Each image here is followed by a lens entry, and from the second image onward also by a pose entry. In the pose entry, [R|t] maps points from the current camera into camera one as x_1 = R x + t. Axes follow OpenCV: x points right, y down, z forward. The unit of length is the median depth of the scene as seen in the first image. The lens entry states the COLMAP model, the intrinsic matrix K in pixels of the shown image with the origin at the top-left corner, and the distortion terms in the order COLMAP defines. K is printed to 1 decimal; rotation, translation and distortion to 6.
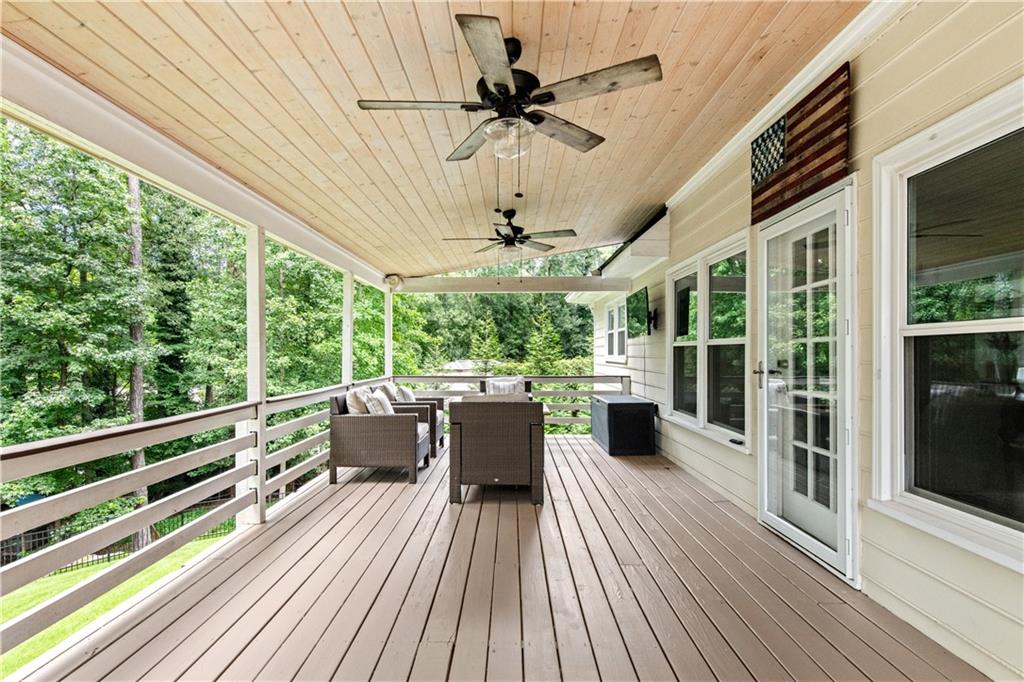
lens RADIAL K [[460.7, 0, 516.3], [0, 460.7, 350.6], [0, 0, 1]] dist [-0.000021, 0.000391]
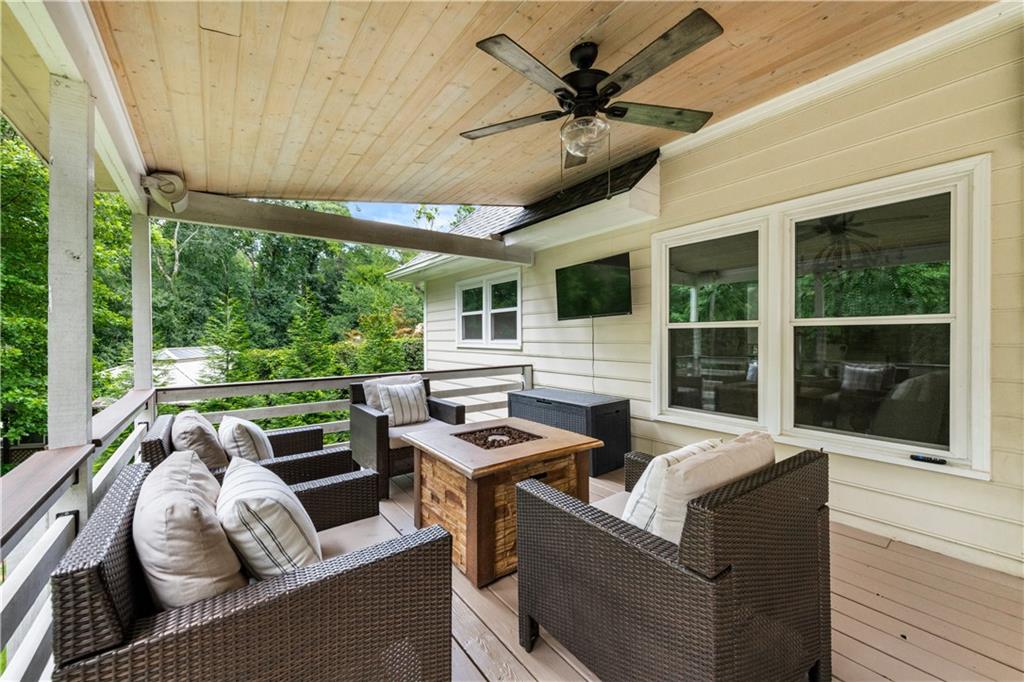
lens RADIAL K [[389.6, 0, 513.0], [0, 389.6, 336.2], [0, 0, 1]] dist [0.003983, 0.000163]
pose [[0.808797, -0.007503, 0.588040, -0.210289], [0.005813, 0.999972, 0.004764, -0.001050], [-0.588059, -0.000435, 0.808818, 0.461467]]
